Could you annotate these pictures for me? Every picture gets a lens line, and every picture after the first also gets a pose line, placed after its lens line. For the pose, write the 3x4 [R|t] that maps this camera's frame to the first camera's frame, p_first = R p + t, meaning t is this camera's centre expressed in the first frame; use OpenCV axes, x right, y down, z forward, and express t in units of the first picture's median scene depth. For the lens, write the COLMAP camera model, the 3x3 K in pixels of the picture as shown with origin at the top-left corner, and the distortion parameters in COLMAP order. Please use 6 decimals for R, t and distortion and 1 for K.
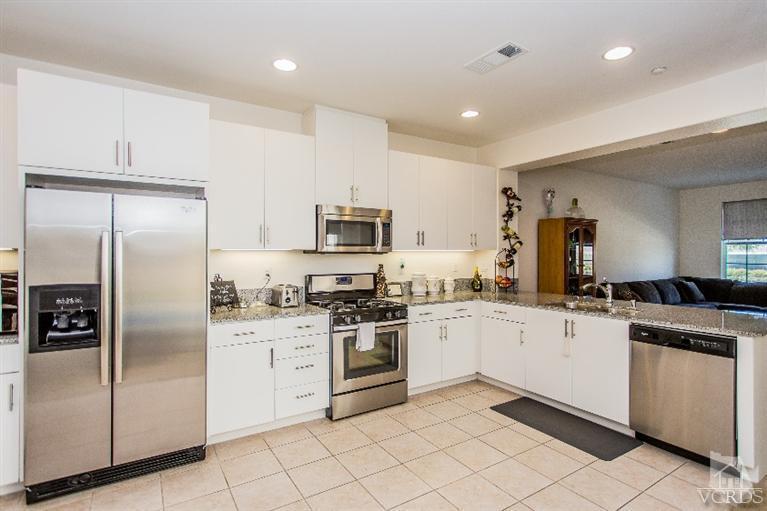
lens RADIAL K [[387.5, 0, 387.2], [0, 387.5, 251.7], [0, 0, 1]] dist [-0.000856, 0.000379]
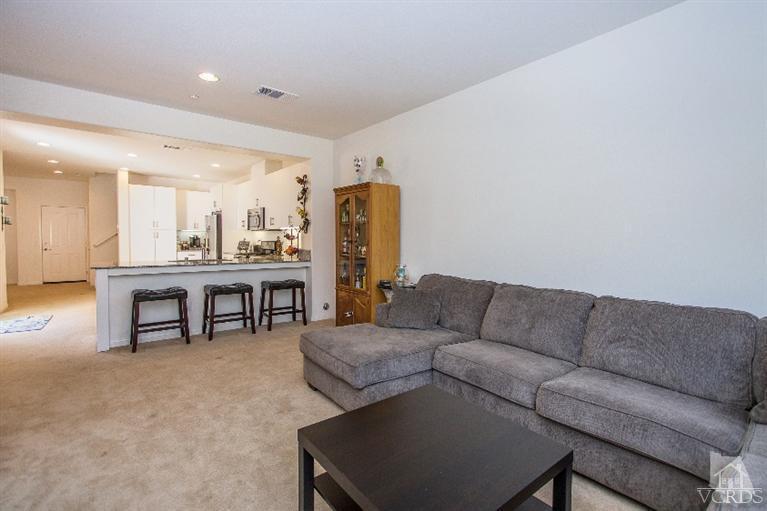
lens RADIAL K [[368.2, 0, 382.7], [0, 368.2, 253.4], [0, 0, 1]] dist [0.022260, -0.000431]
pose [[0.089947, 0.040289, -0.995131, 1.810946], [-0.001441, 0.999186, 0.040323, 0.043090], [0.995946, -0.002193, 0.089932, 1.376473]]
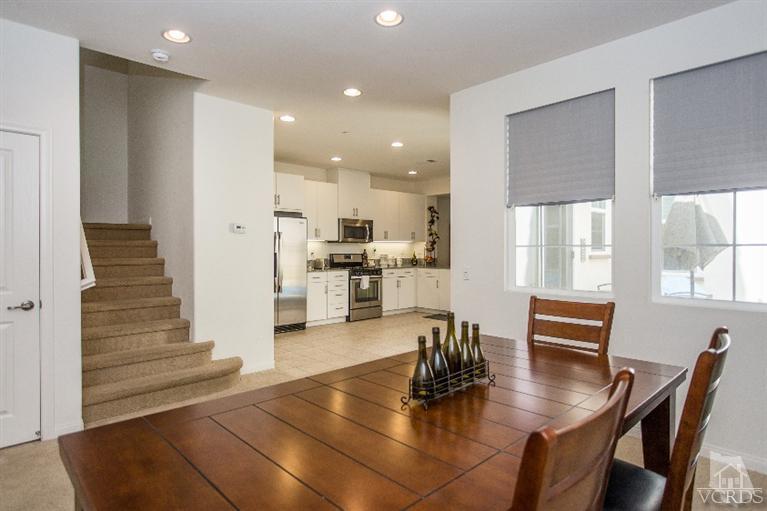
lens RADIAL K [[442.2, 0, 387.3], [0, 442.2, 254.5], [0, 0, 1]] dist [-0.000933, -0.000878]
pose [[0.981521, -0.004167, 0.191311, -0.324256], [0.001722, 0.999915, 0.012945, 0.032662], [-0.191348, -0.012376, 0.981444, -1.122322]]
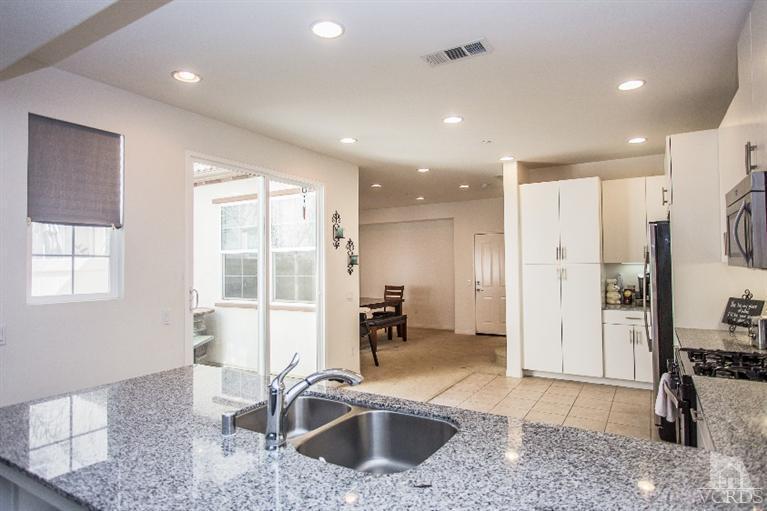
lens RADIAL K [[442.2, 0, 387.3], [0, 442.2, 254.5], [0, 0, 1]] dist [-0.000933, -0.000878]
pose [[-0.898705, -0.001503, -0.438551, 0.572911], [0.011264, 0.999585, -0.026508, -0.006292], [0.438409, -0.028762, -0.898315, 1.212661]]
